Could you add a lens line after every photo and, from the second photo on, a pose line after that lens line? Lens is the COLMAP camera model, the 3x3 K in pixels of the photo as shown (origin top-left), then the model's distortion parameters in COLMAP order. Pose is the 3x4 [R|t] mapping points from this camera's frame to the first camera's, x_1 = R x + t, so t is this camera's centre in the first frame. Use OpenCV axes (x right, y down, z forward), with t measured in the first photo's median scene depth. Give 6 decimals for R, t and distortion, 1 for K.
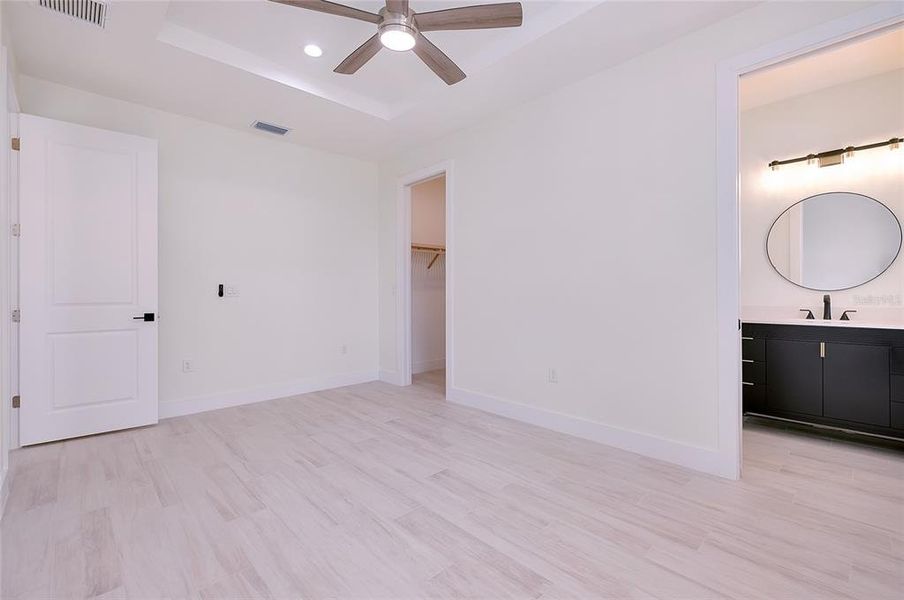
lens RADIAL K [[400.9, 0, 448.0], [0, 400.9, 293.8], [0, 0, 1]] dist [0.008181, -0.000507]
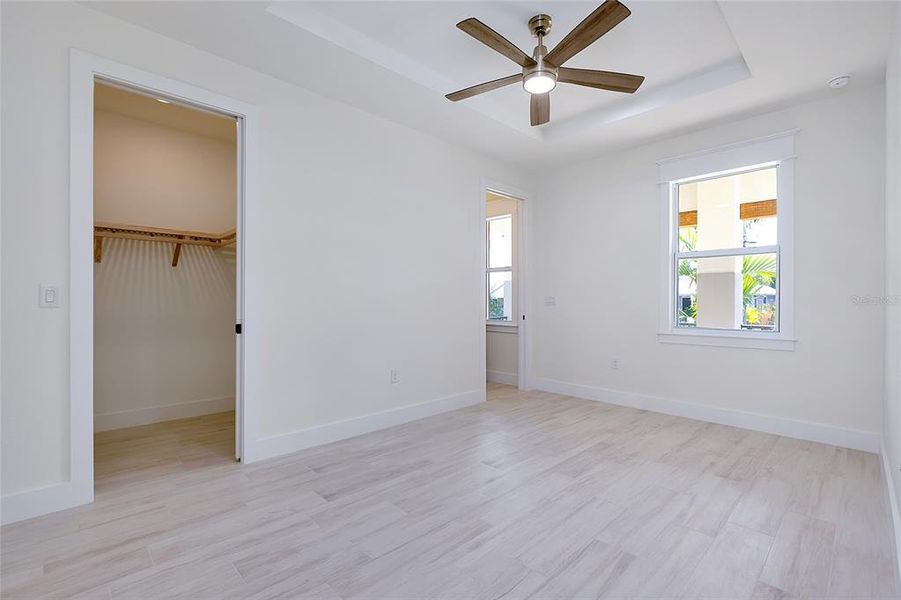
lens RADIAL K [[399.5, 0, 447.3], [0, 399.5, 297.5], [0, 0, 1]] dist [0.008181, -0.000507]
pose [[-0.004475, 0.016117, 0.999860, -0.975866], [0.000586, 0.999870, -0.016114, -0.006934], [-0.999990, 0.000514, -0.004484, 0.950000]]
